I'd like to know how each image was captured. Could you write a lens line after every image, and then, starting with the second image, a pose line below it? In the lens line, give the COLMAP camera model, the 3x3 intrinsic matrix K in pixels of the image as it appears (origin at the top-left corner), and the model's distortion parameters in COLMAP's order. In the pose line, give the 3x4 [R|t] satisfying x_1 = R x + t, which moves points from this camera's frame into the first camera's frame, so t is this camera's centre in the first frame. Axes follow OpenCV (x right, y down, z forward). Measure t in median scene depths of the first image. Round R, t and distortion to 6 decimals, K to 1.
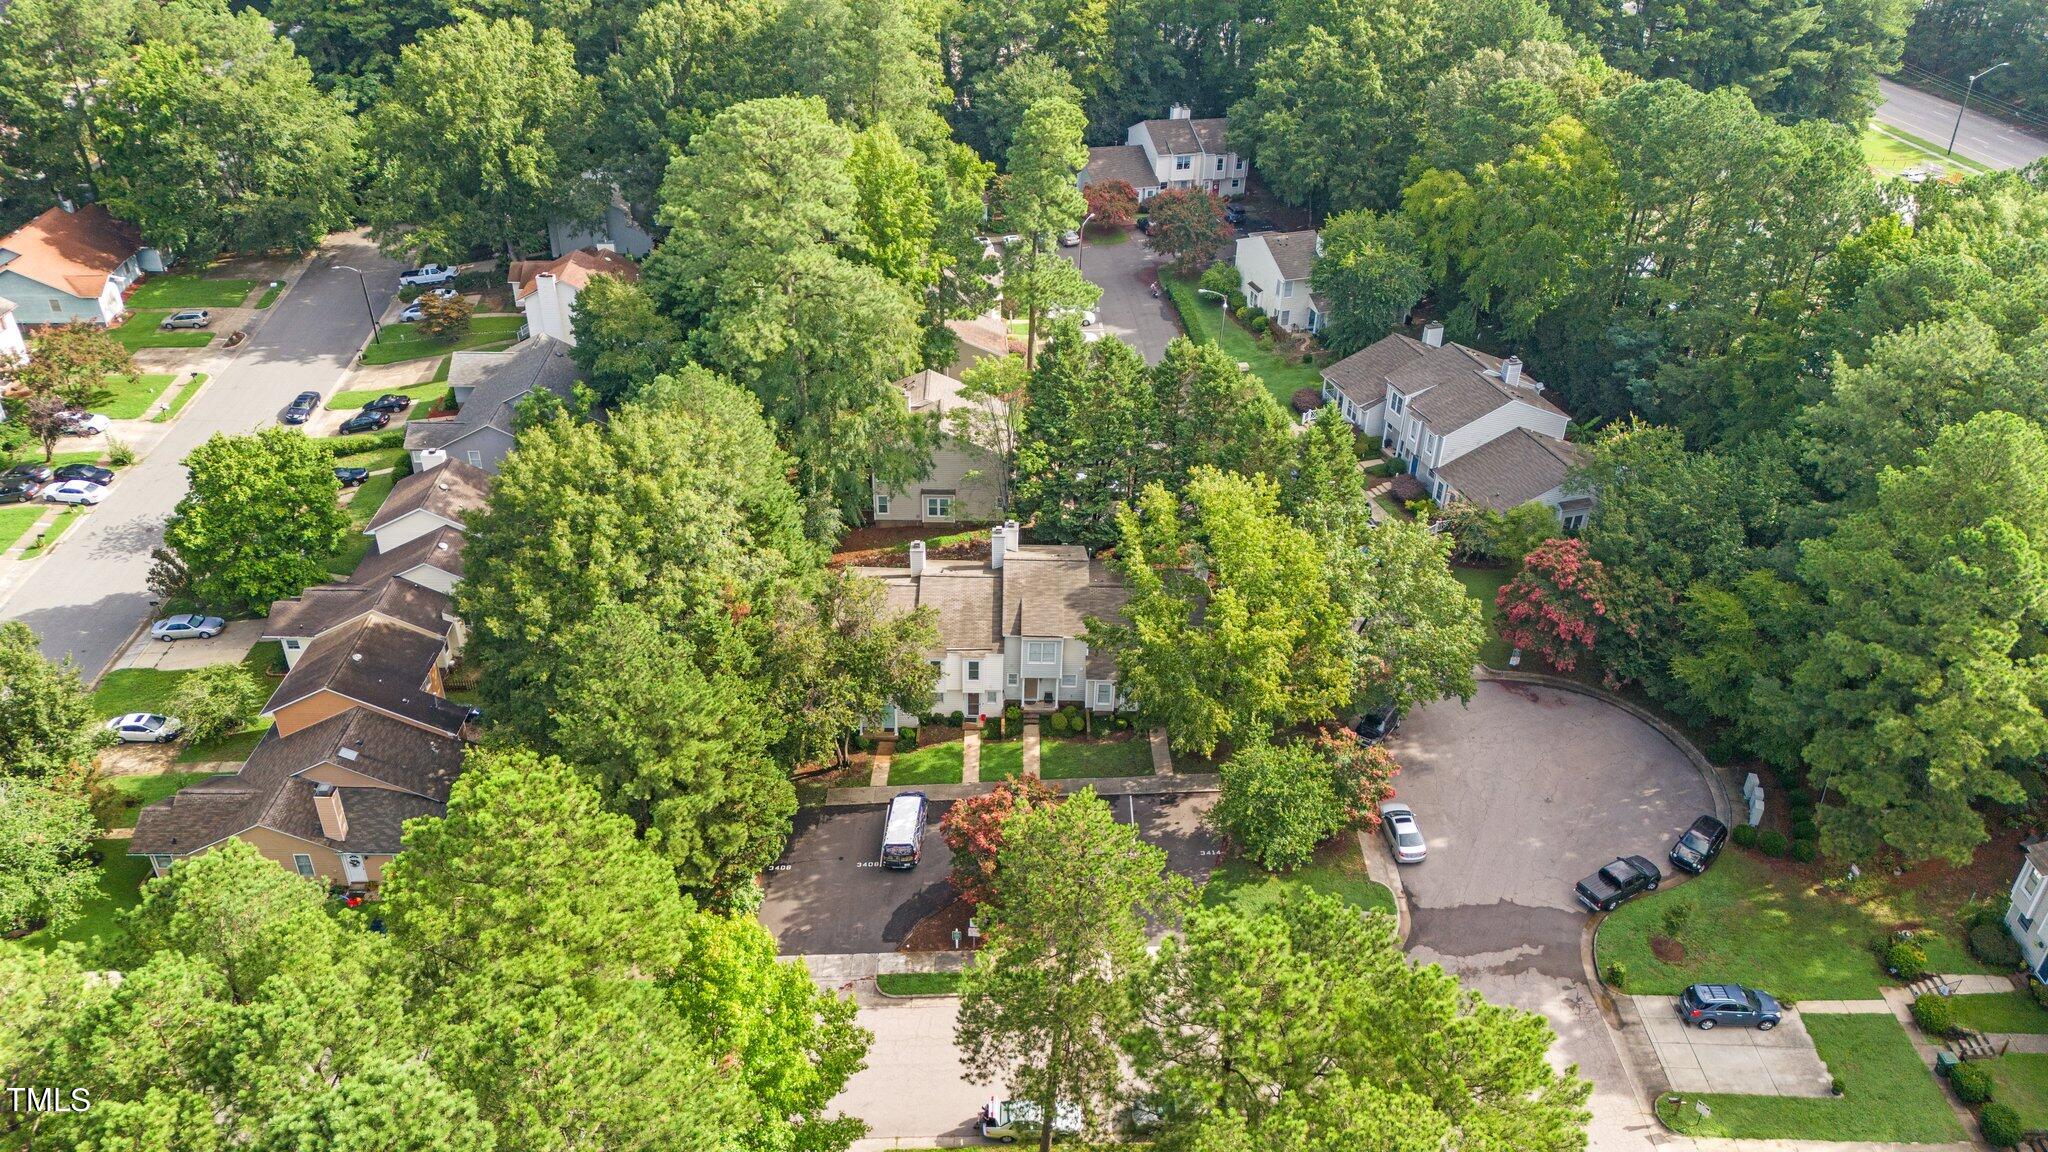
lens RADIAL K [[1502.5, 0, 1028.7], [0, 1502.5, 576.0], [0, 0, 1]] dist [0.072743, -0.072932]
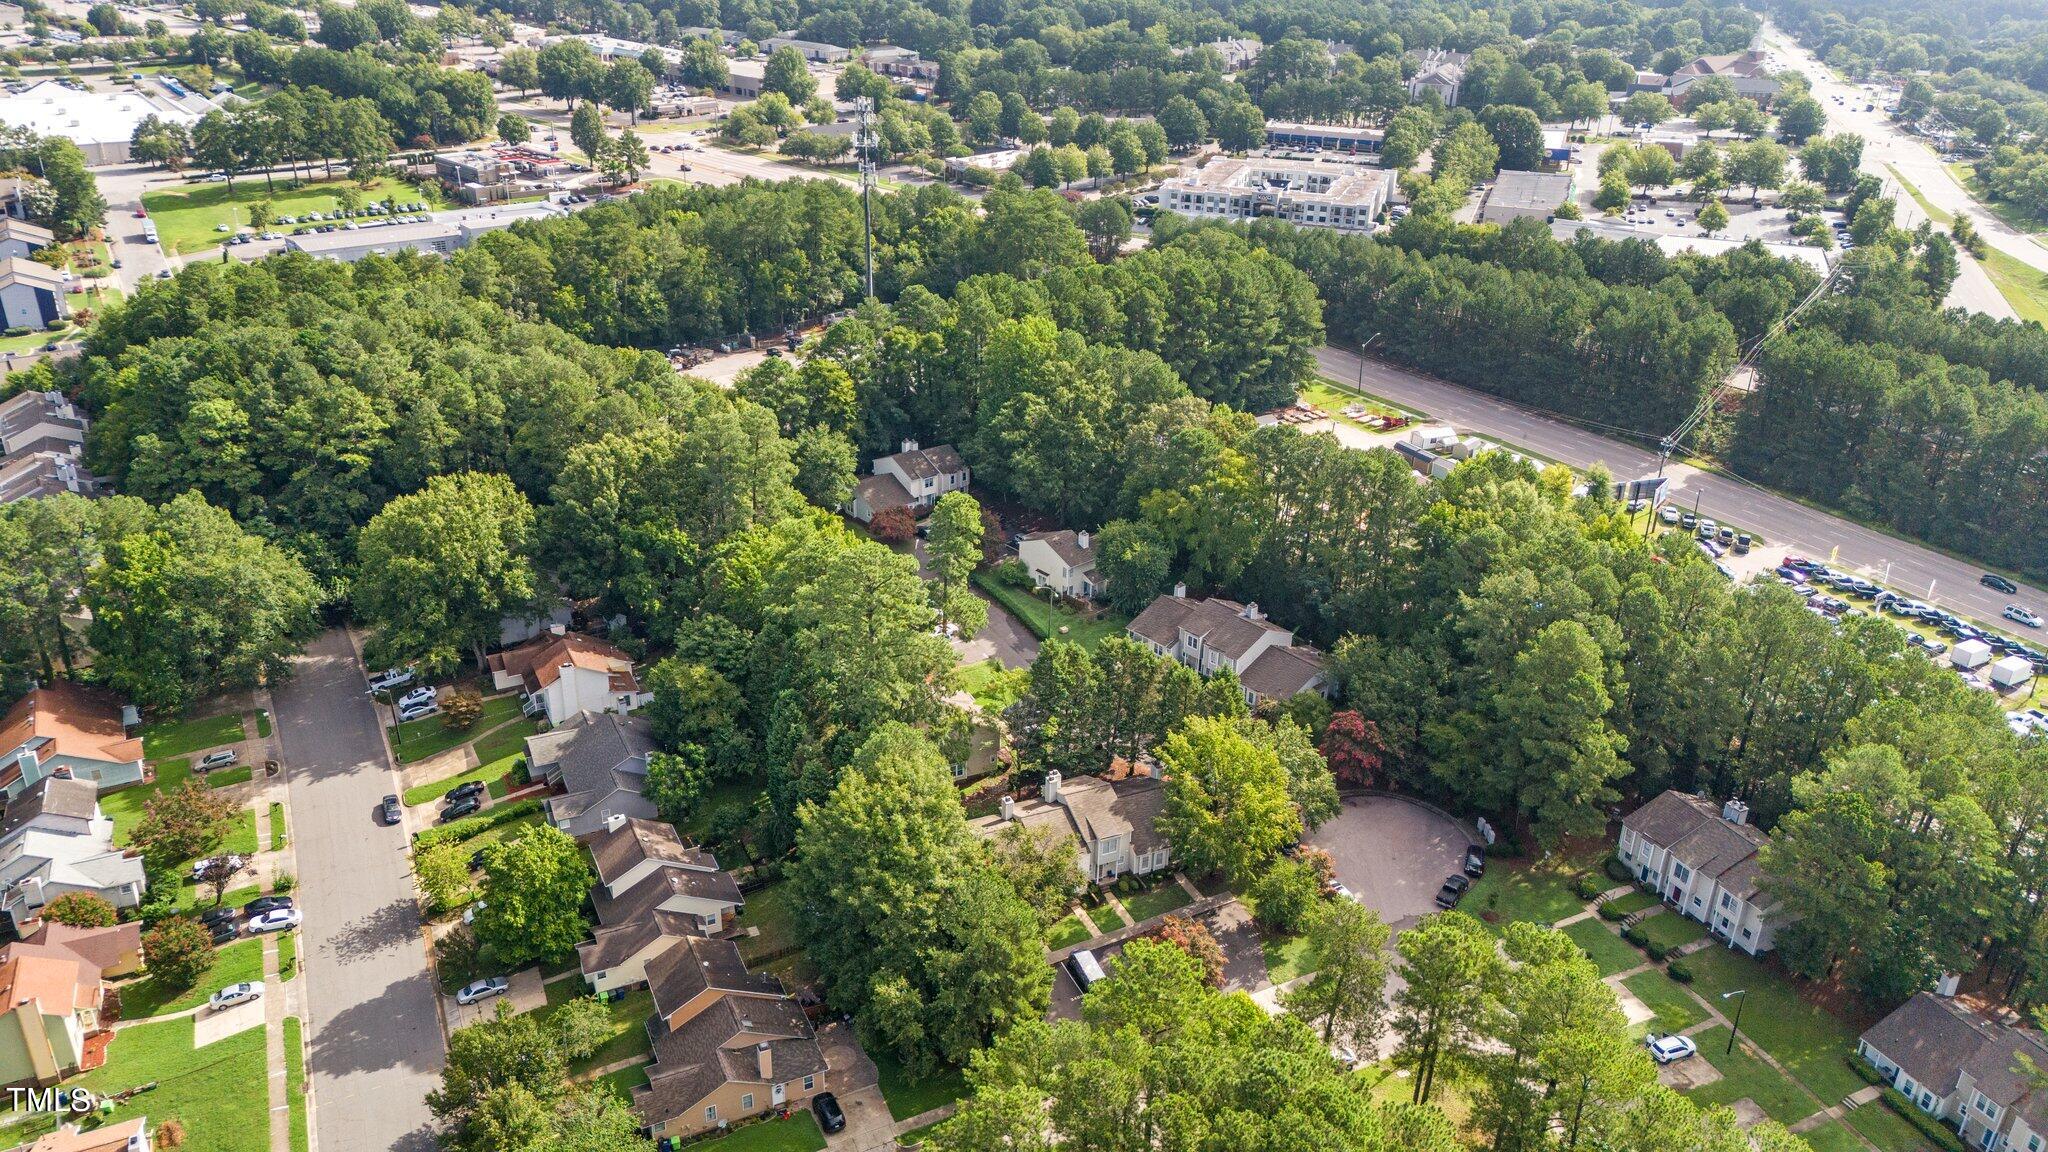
lens RADIAL K [[1502.5, 0, 1028.7], [0, 1502.5, 576.0], [0, 0, 1]] dist [0.072743, -0.072932]
pose [[0.907495, -0.177315, 0.380805, -0.577303], [0.216974, 0.974110, -0.063493, -0.136224], [-0.359688, 0.140245, 0.922473, -0.473791]]
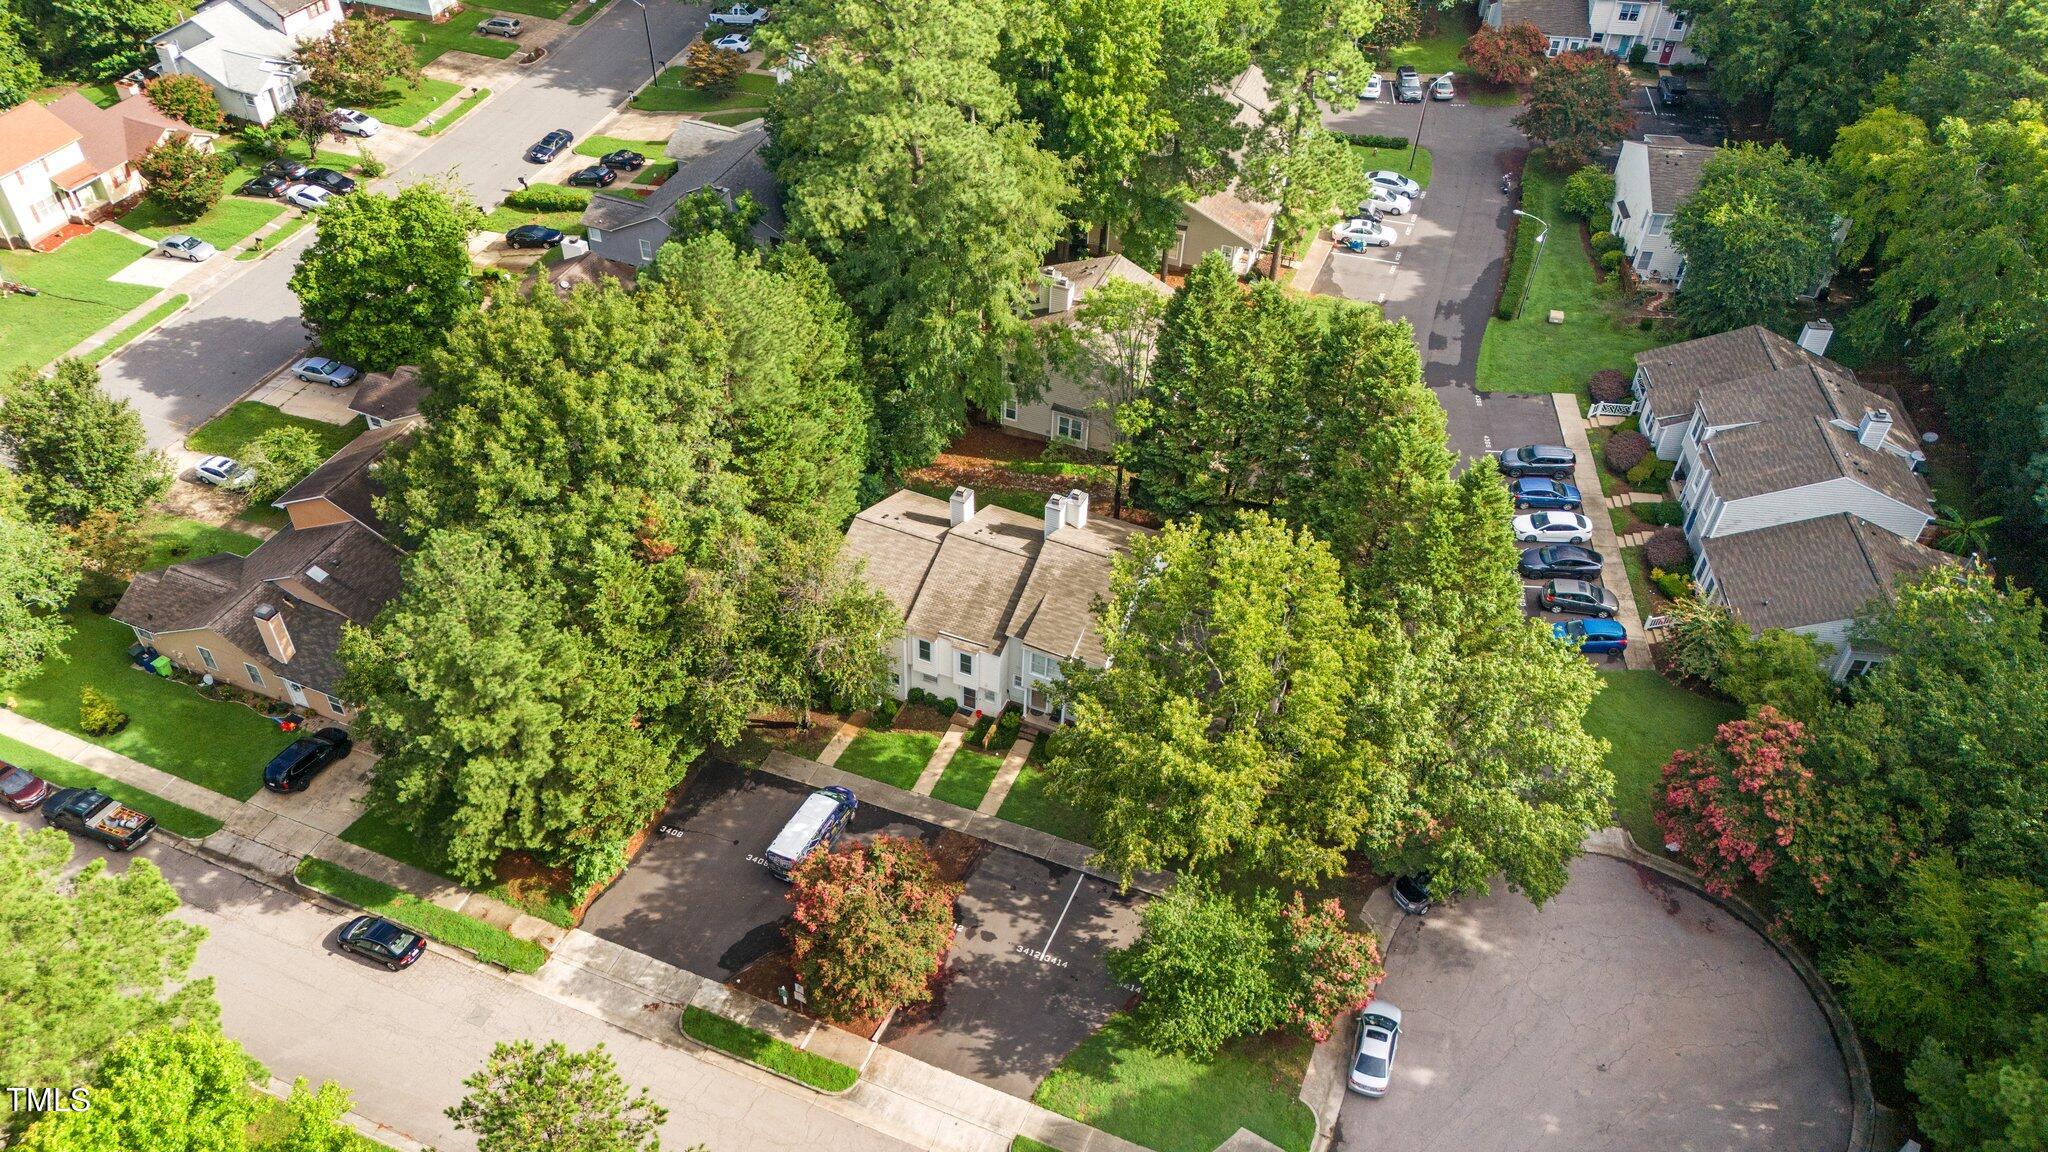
lens RADIAL K [[1502.5, 0, 1028.7], [0, 1502.5, 576.0], [0, 0, 1]] dist [0.072743, -0.072932]
pose [[0.919908, 0.268714, -0.285591, 0.196988], [-0.217011, 0.955463, 0.199993, -0.141233], [0.326613, -0.121999, 0.937251, 0.208378]]
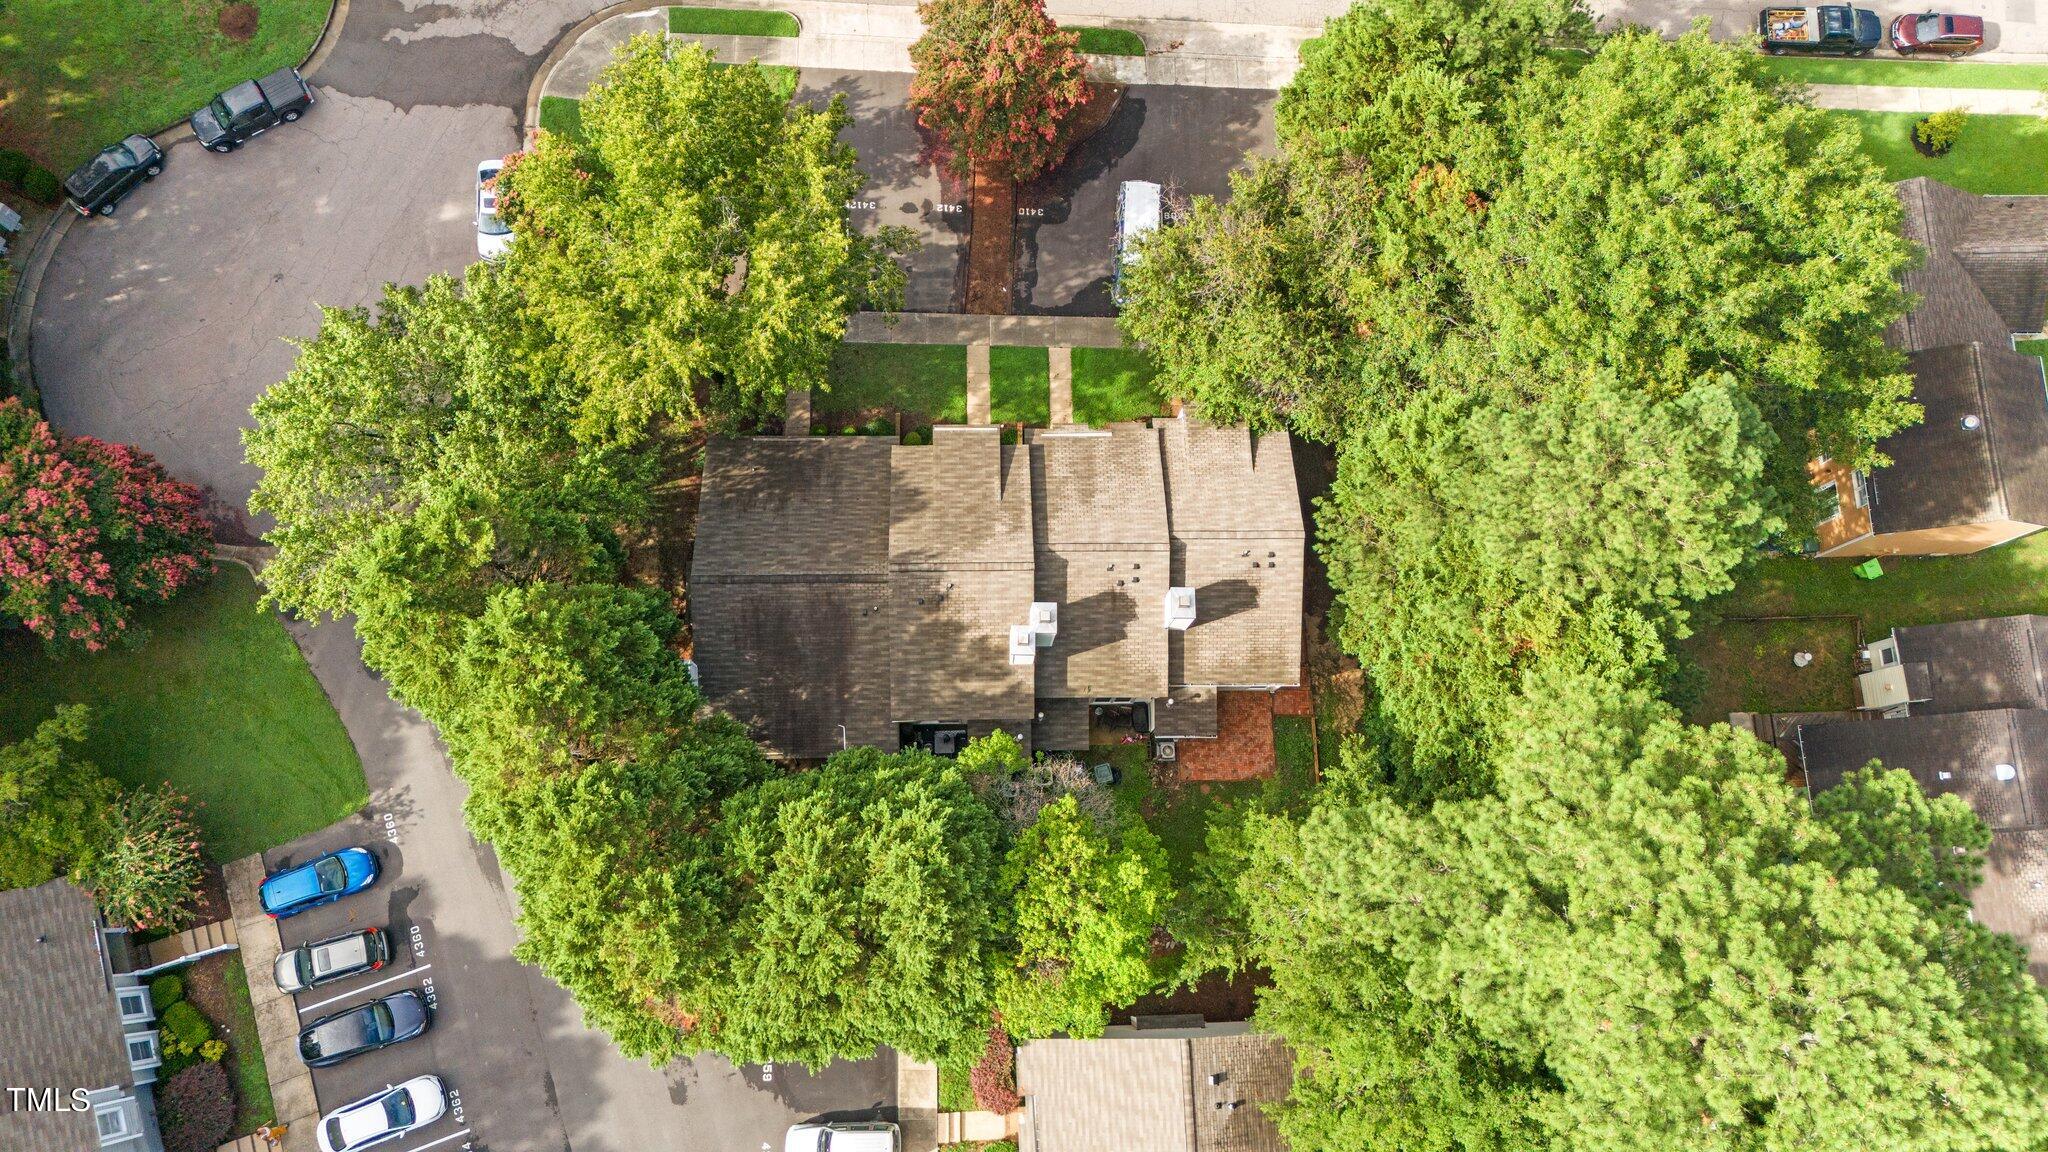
lens RADIAL K [[1502.5, 0, 1028.7], [0, 1502.5, 576.0], [0, 0, 1]] dist [0.072743, -0.072932]
pose [[-0.998234, -0.002198, -0.059358, 0.018153], [-0.055375, -0.327085, 0.943371, -0.521350], [-0.021489, 0.944992, 0.326386, 0.749133]]
